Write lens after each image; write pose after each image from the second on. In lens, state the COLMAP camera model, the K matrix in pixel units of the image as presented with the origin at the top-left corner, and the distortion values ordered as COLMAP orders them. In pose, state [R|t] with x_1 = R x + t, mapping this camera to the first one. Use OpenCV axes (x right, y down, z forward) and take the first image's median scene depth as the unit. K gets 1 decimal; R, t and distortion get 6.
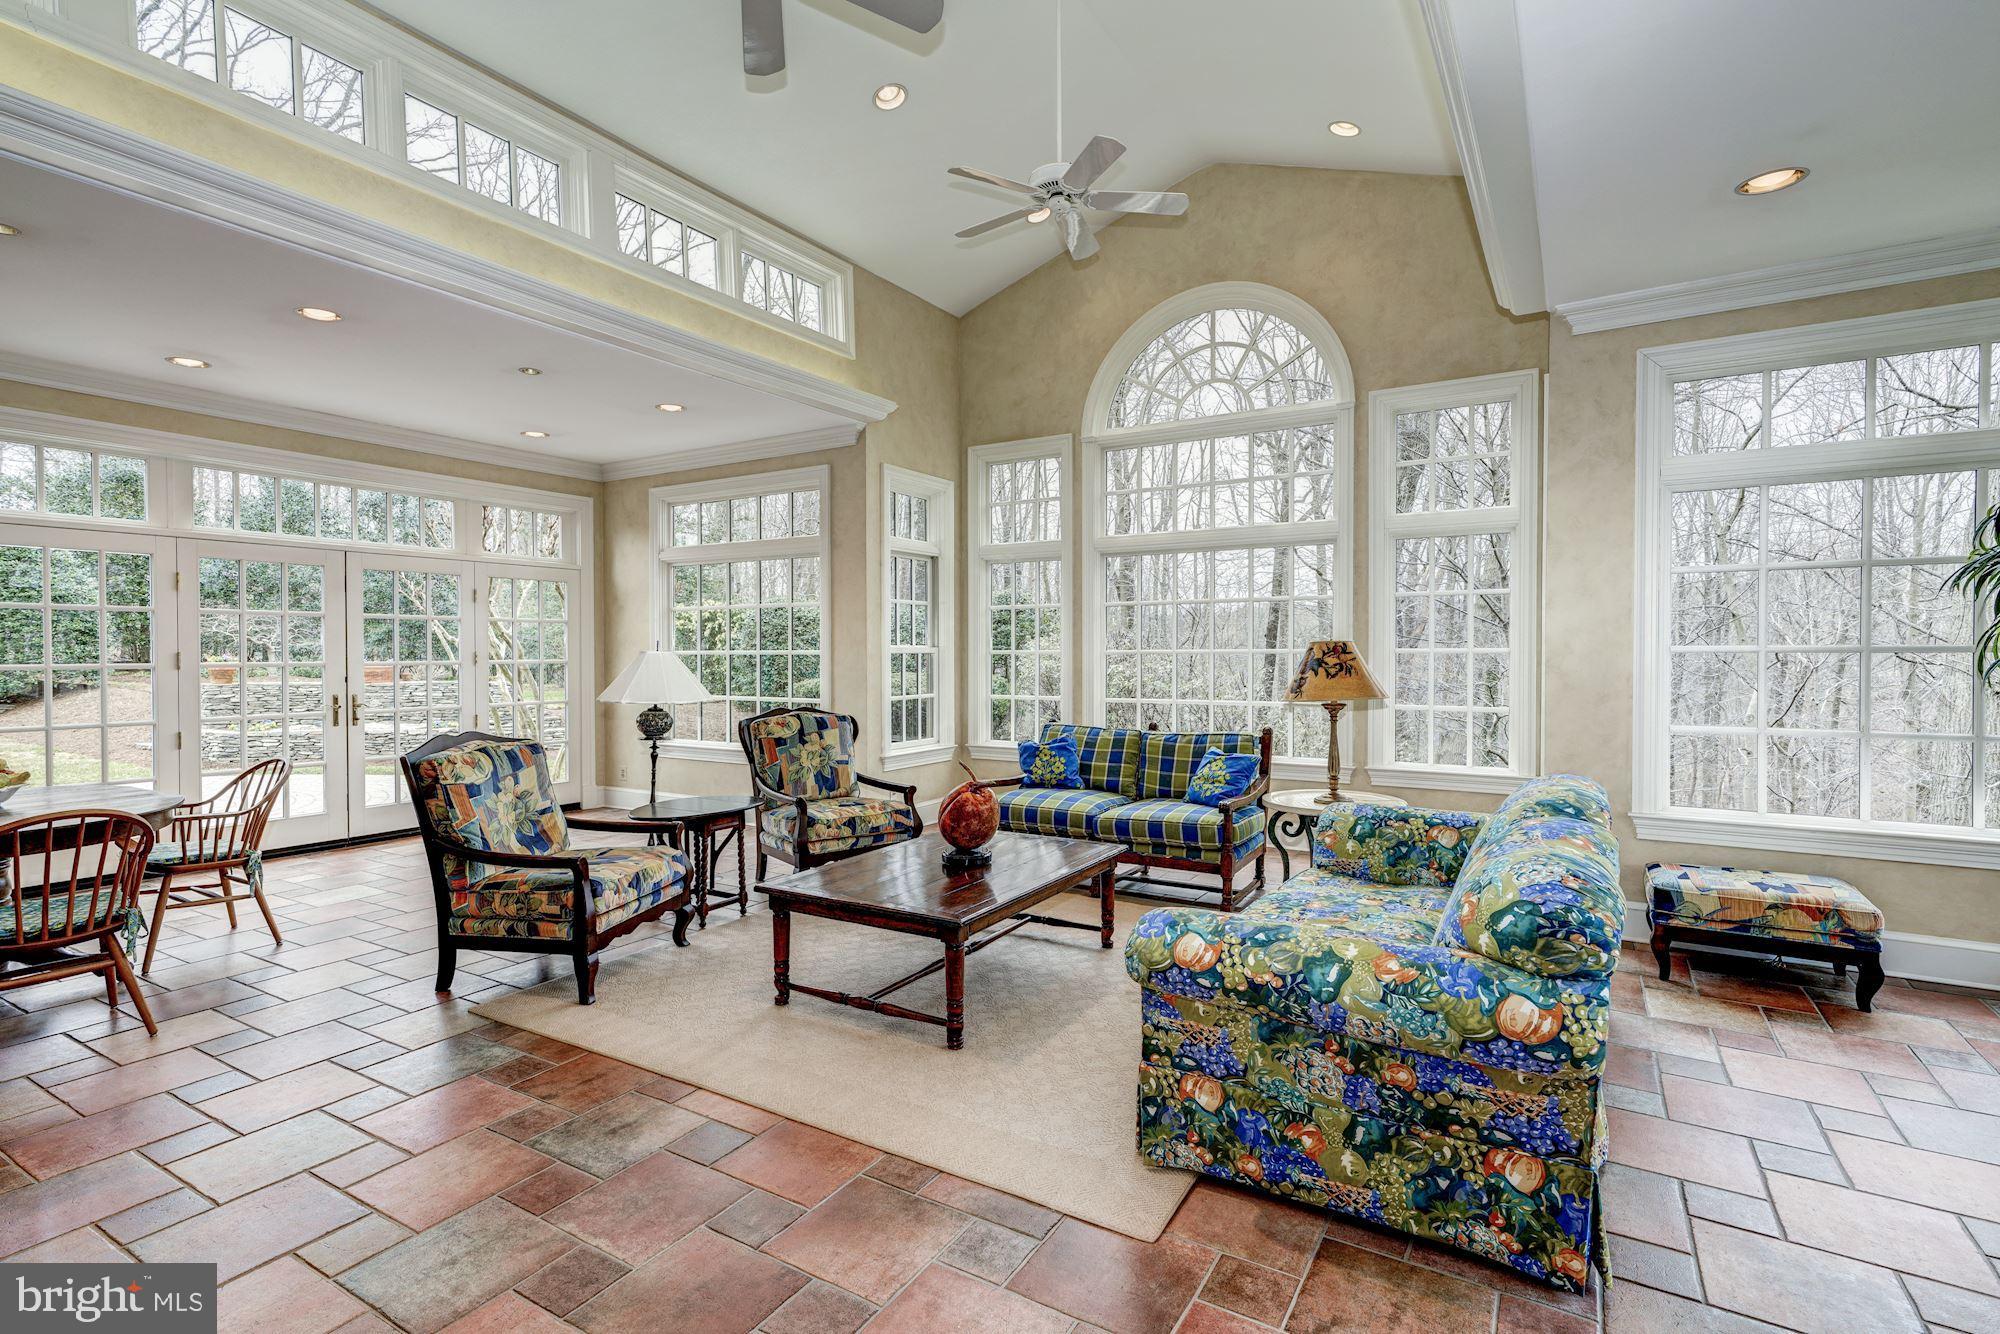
lens RADIAL K [[906.5, 0, 990.3], [0, 906.5, 665.9], [0, 0, 1]] dist [0.004497, 0.001075]
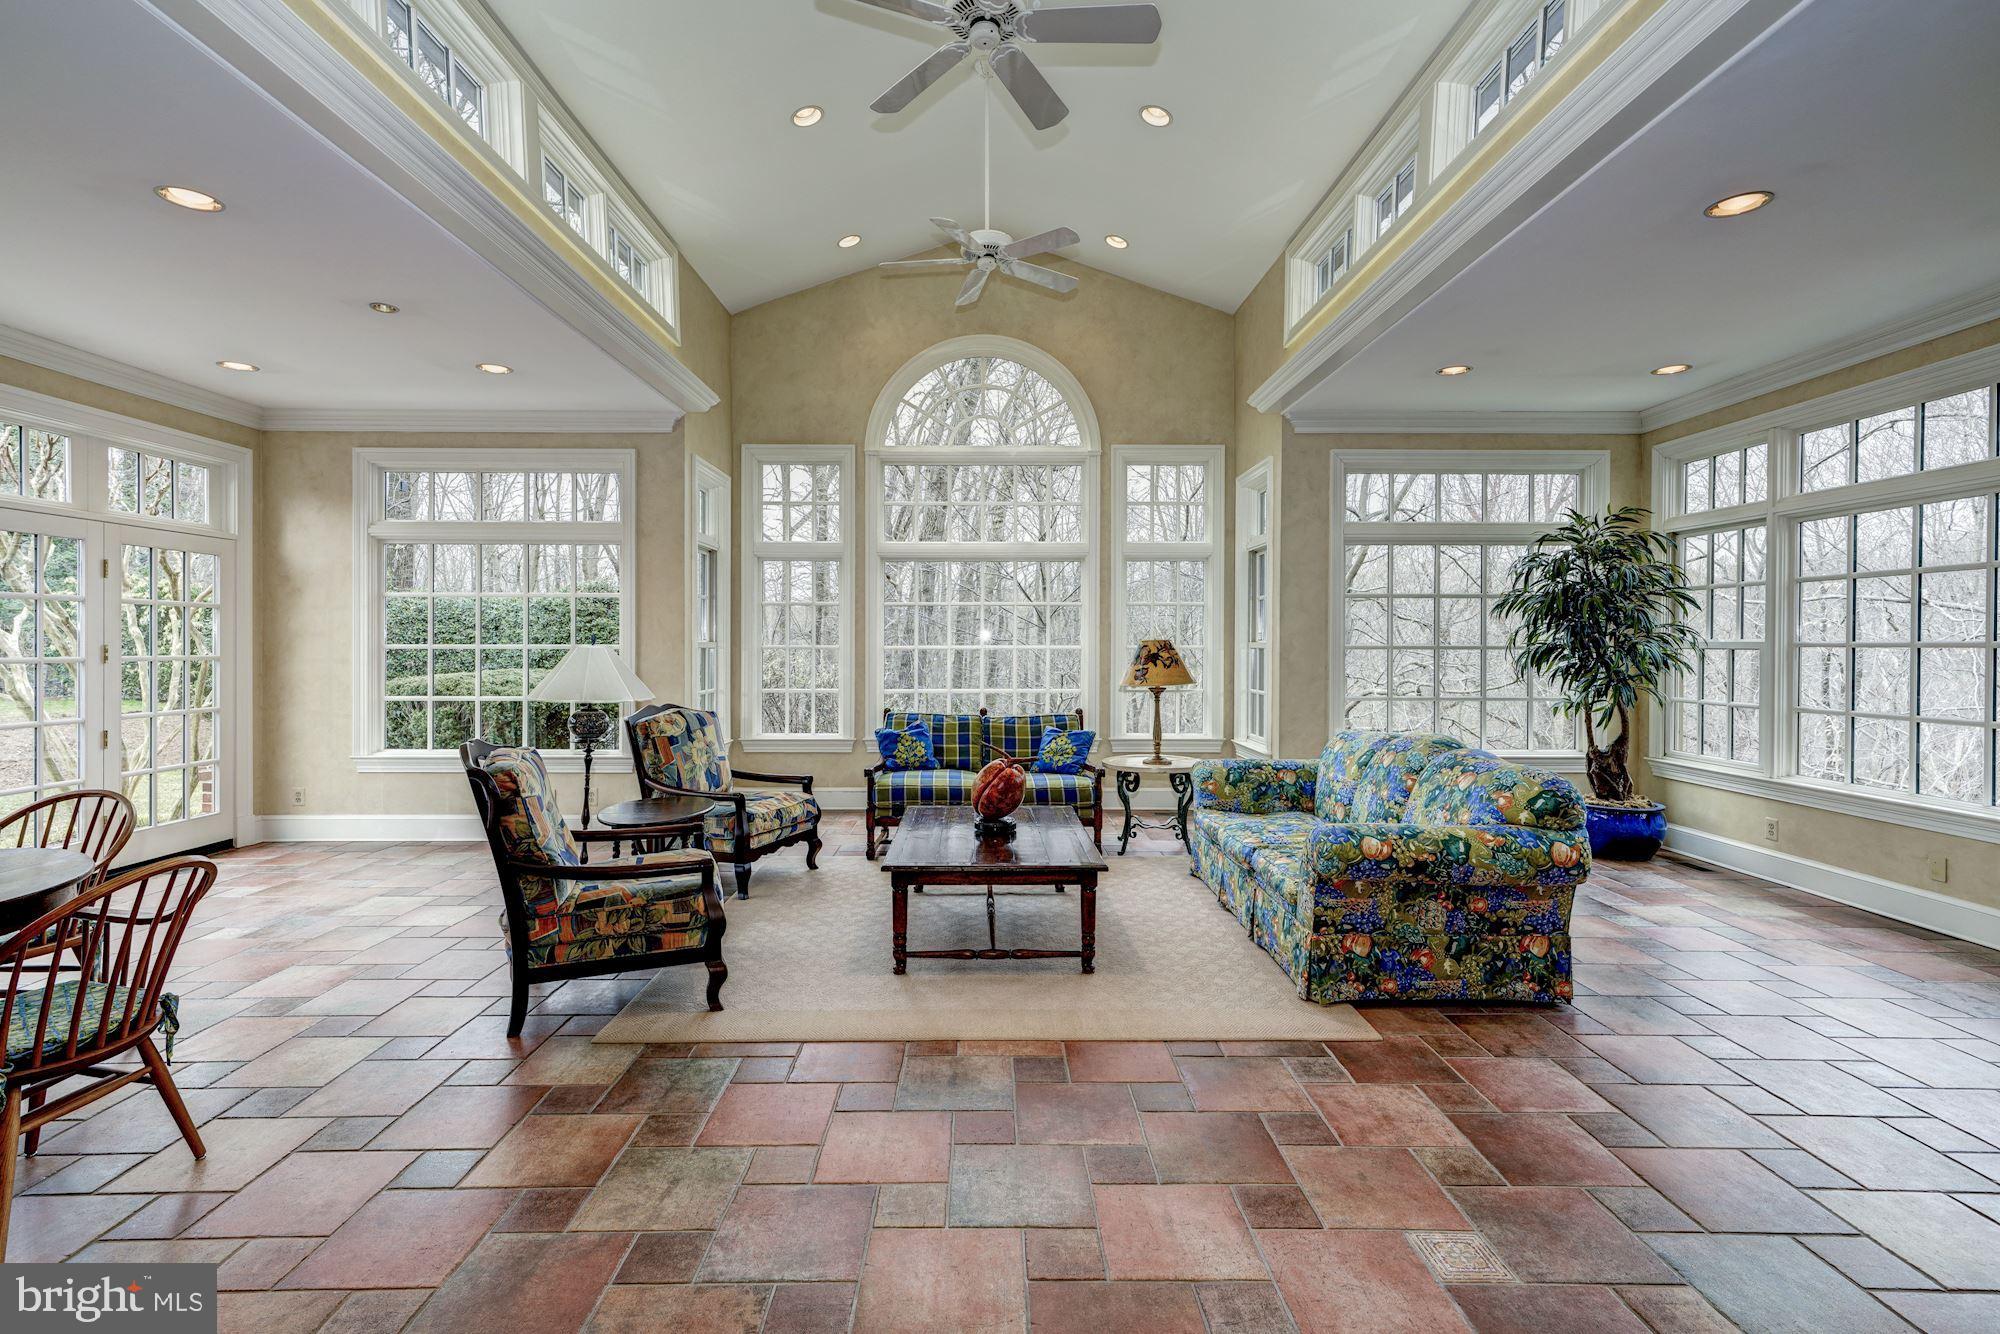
lens RADIAL K [[906.5, 0, 943.4], [0, 906.5, 649.6], [0, 0, 1]] dist [0.004497, 0.001075]
pose [[0.859961, 0.001417, 0.510359, -0.690145], [0.004368, 0.999939, -0.010137, -0.001856], [-0.510342, 0.010947, 0.859902, 0.037073]]
